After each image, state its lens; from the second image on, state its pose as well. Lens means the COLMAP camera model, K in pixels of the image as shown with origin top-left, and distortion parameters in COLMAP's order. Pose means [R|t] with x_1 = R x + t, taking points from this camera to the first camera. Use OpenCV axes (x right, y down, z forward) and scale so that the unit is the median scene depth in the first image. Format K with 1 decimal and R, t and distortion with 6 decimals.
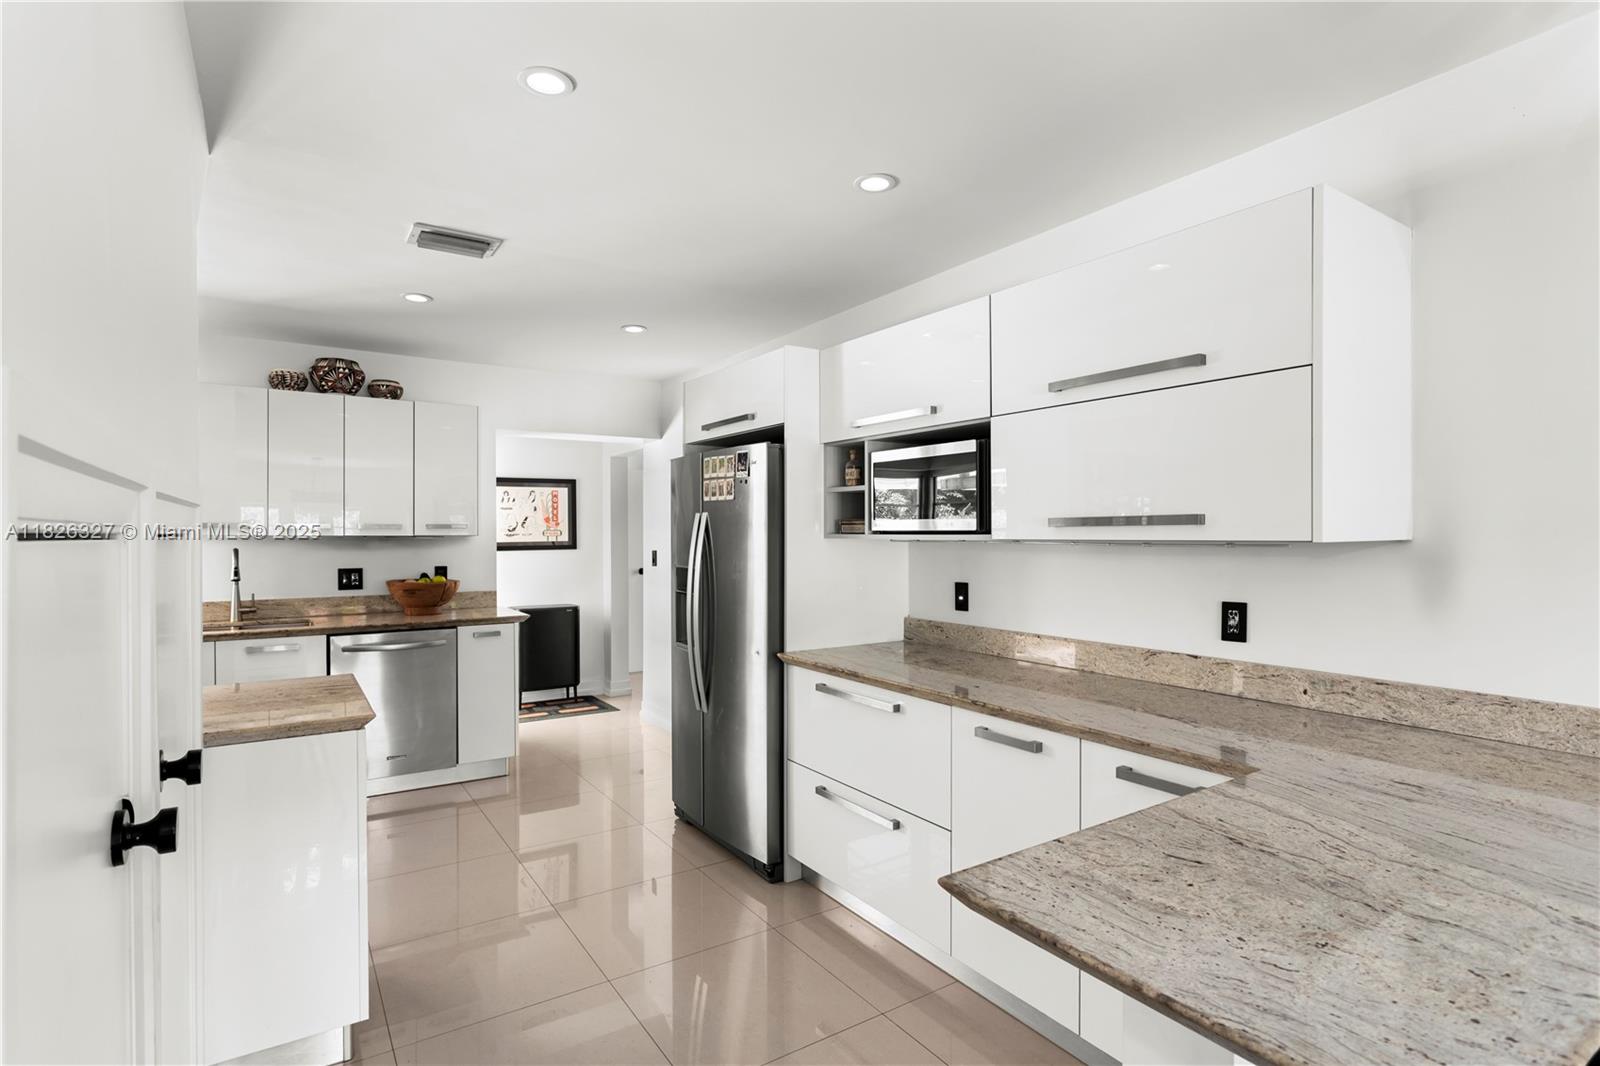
lens RADIAL K [[796.8, 0, 800.9], [0, 796.8, 546.1], [0, 0, 1]] dist [-0.004276, -0.000258]
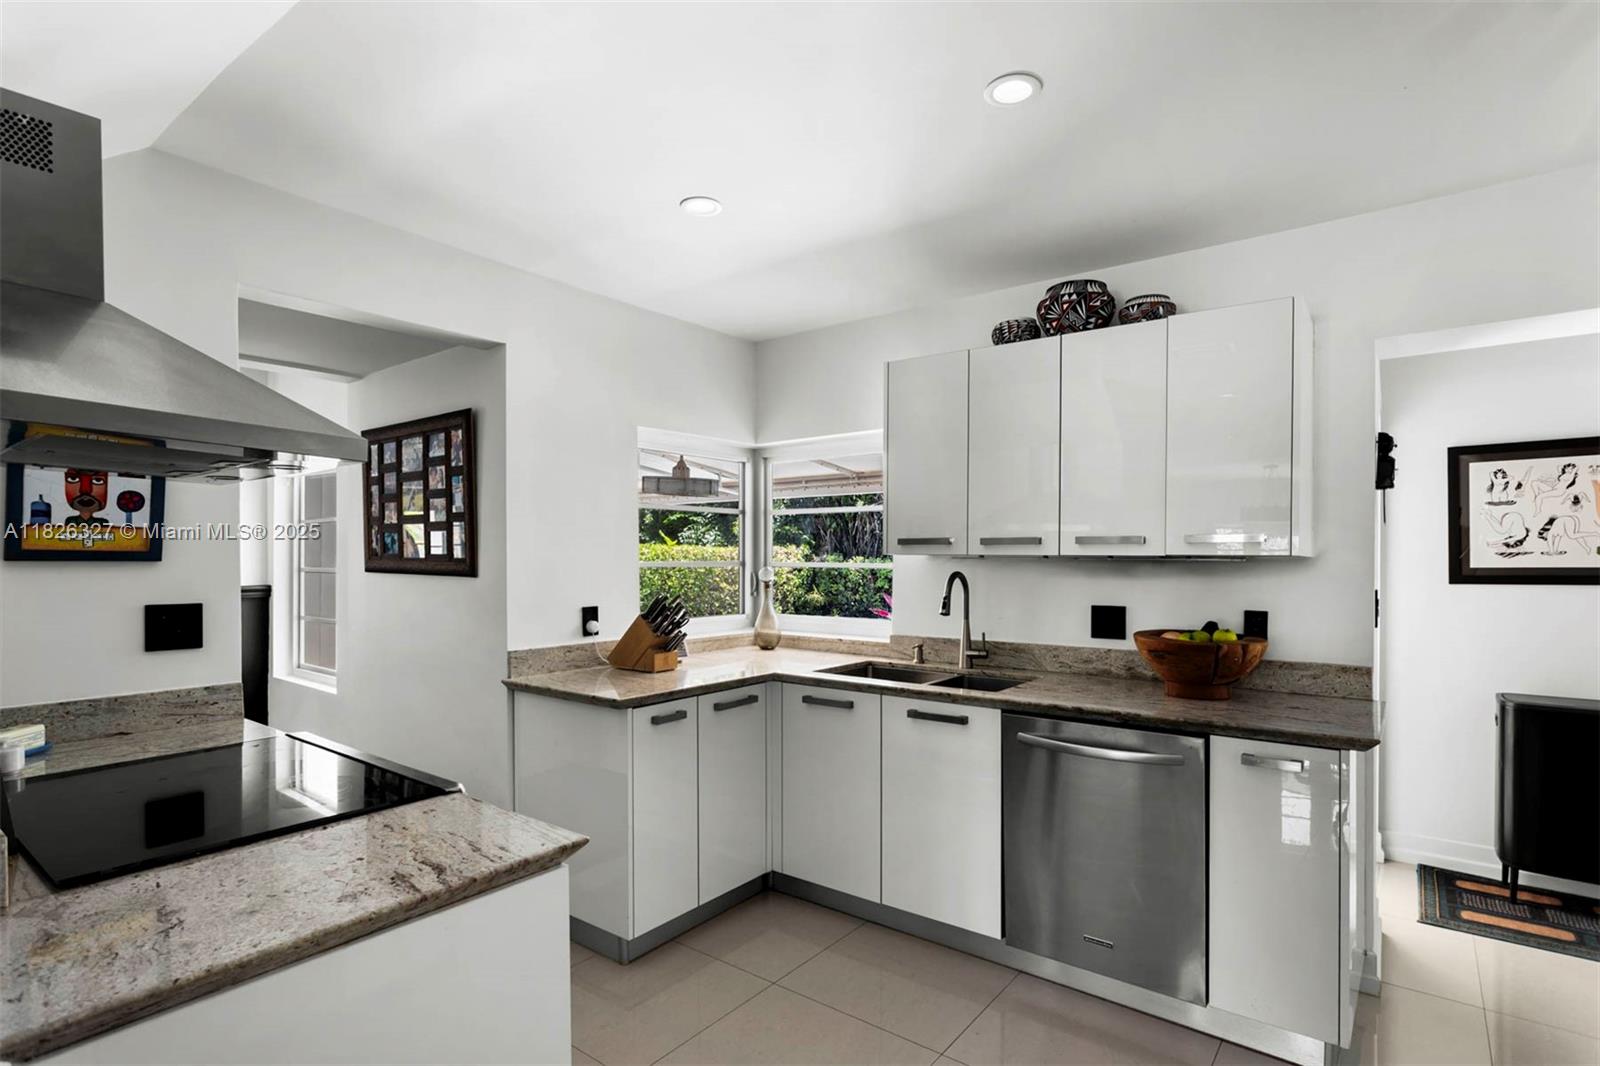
lens RADIAL K [[808.0, 0, 796.9], [0, 808.0, 553.5], [0, 0, 1]] dist [0.002946, 0.000389]
pose [[0.332331, 0.002574, -0.943159, -0.033389], [-0.013253, 0.999910, -0.001941, -0.010644], [0.943070, 0.013144, 0.332335, 0.597643]]
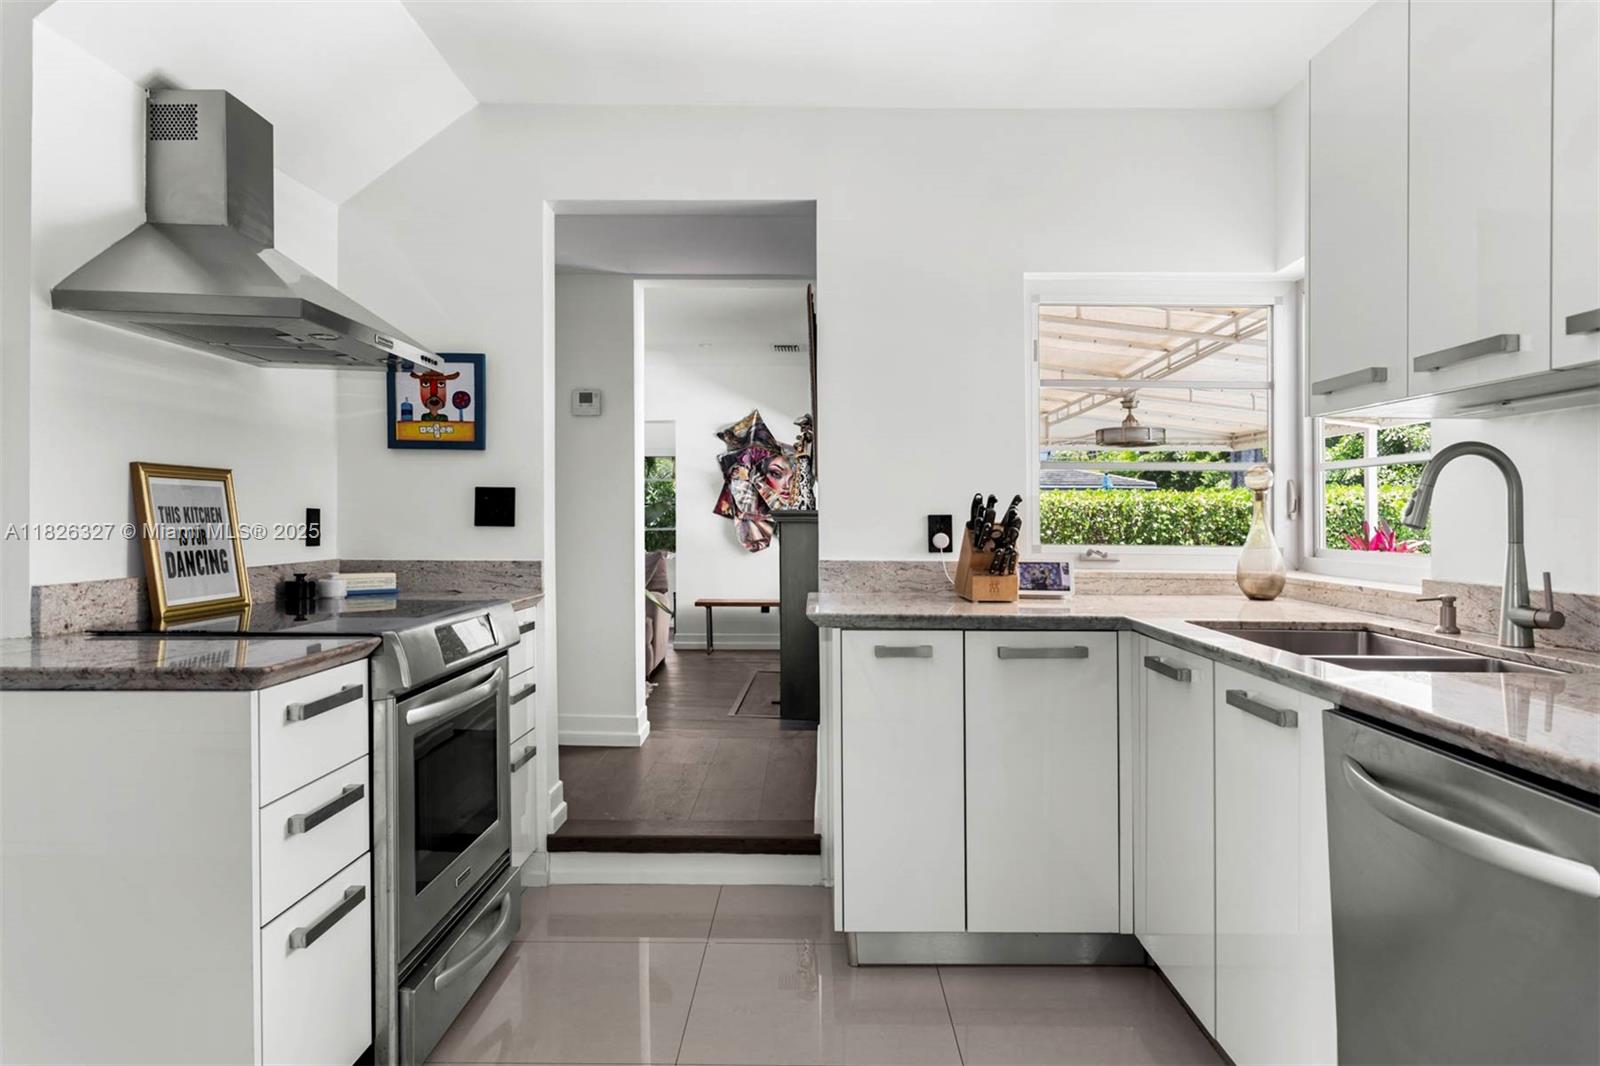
lens RADIAL K [[1012.2, 0, 817.2], [0, 1012.2, 517.4], [0, 0, 1]] dist [0.003528, 0.001169]
pose [[-0.562250, -0.000611, -0.826967, -0.164139], [-0.013136, 0.999880, 0.008192, 0.038632], [0.826863, 0.015469, -0.562190, 1.012050]]
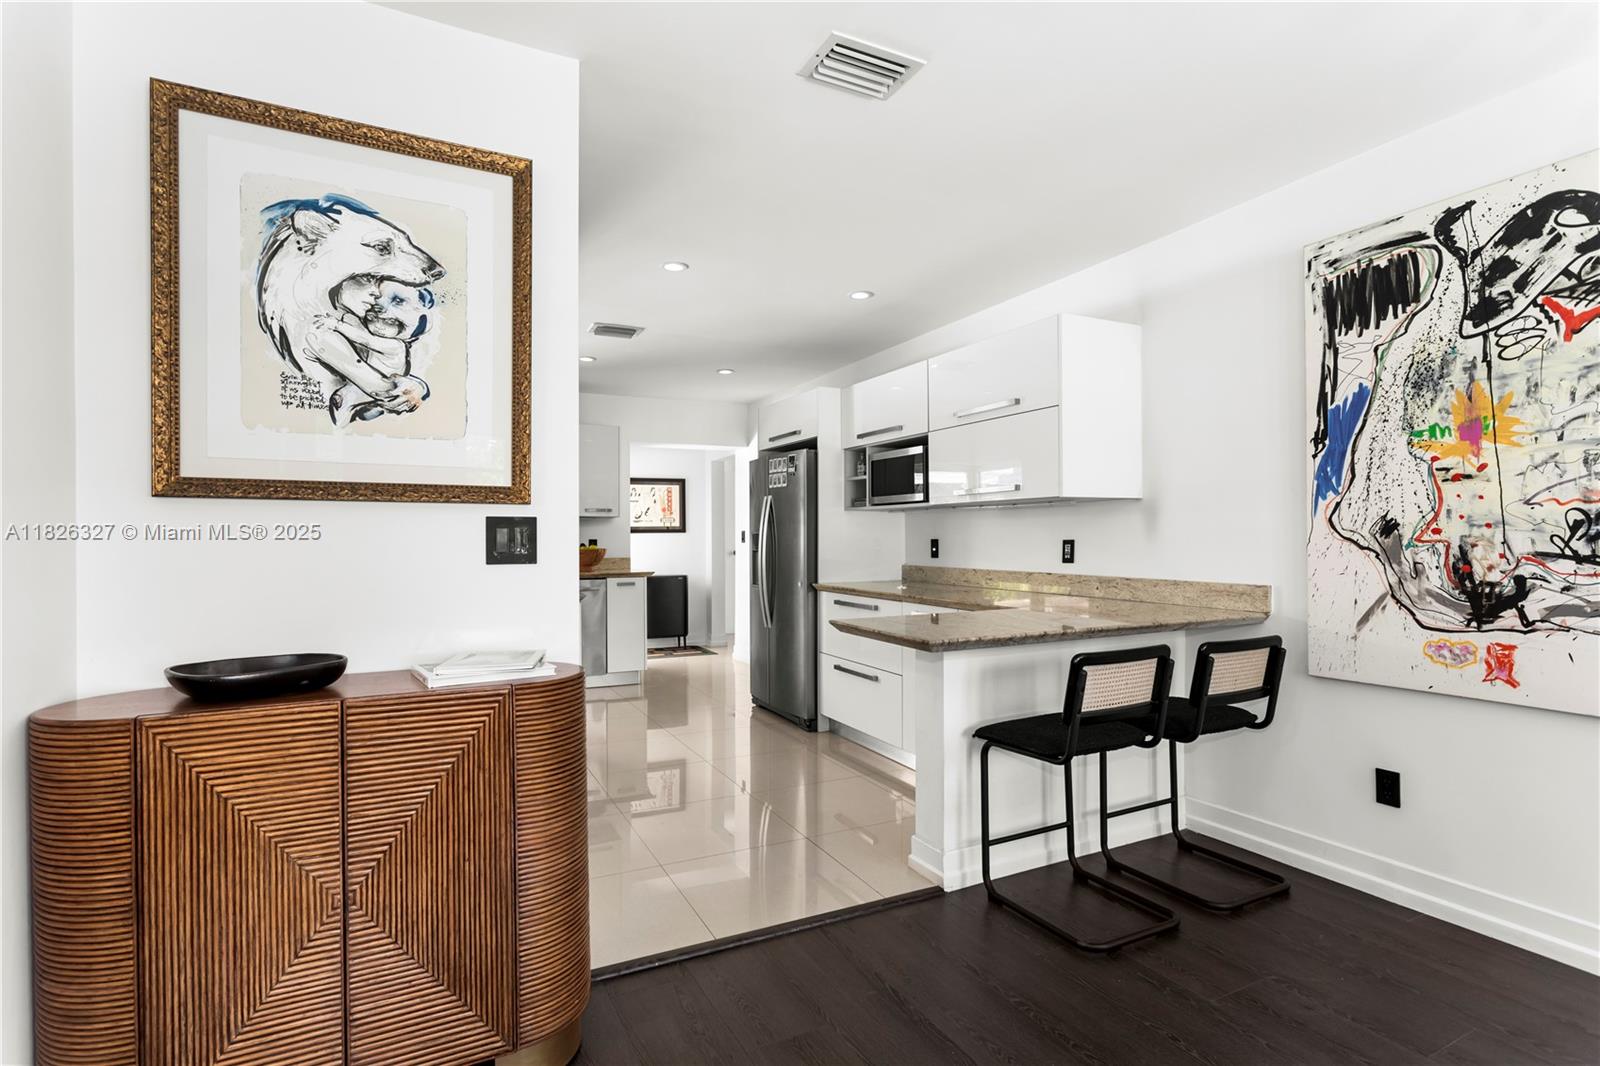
lens RADIAL K [[780.5, 0, 801.8], [0, 780.5, 537.7], [0, 0, 1]] dist [0.000750, 0.000215]
pose [[0.992308, -0.002414, -0.123769, 0.102841], [0.000798, 0.999914, -0.013105, 0.047629], [0.123790, 0.012906, 0.992224, -0.386480]]
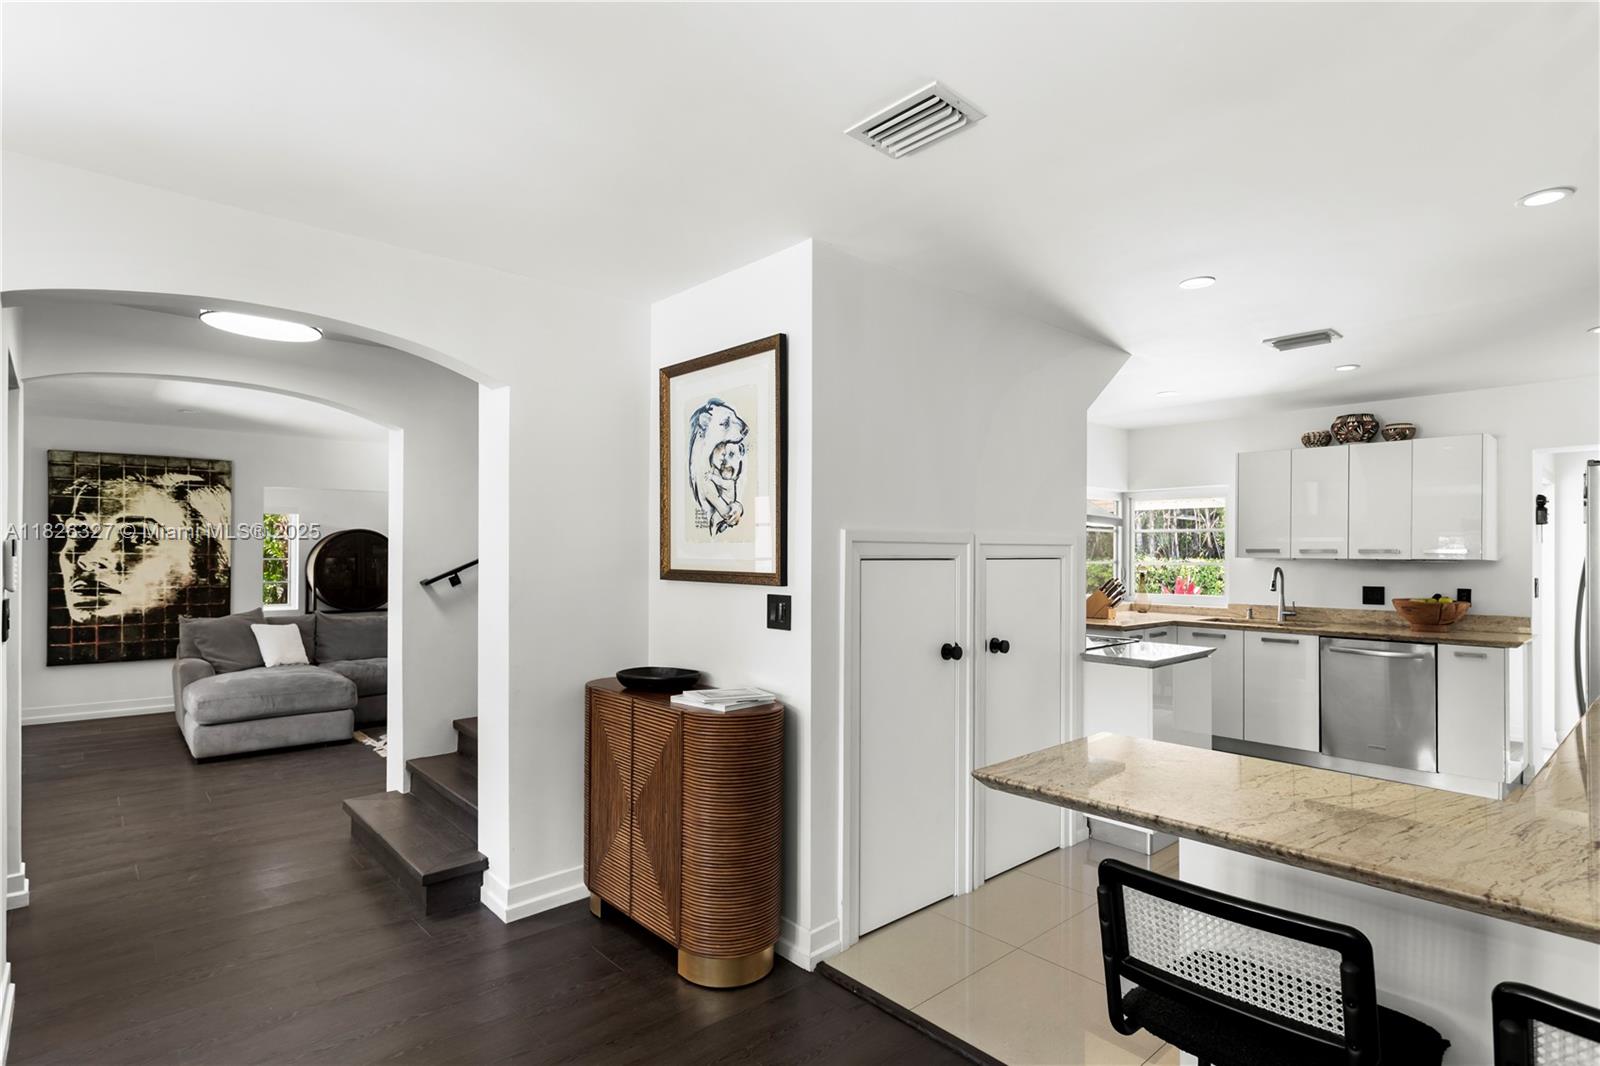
lens RADIAL K [[796.8, 0, 800.9], [0, 796.8, 546.1], [0, 0, 1]] dist [-0.004276, -0.000258]
pose [[0.144036, -0.005758, -0.989556, 0.531433], [-0.018487, 0.999793, -0.008509, -0.006752], [0.989400, 0.019519, 0.143900, -0.016022]]
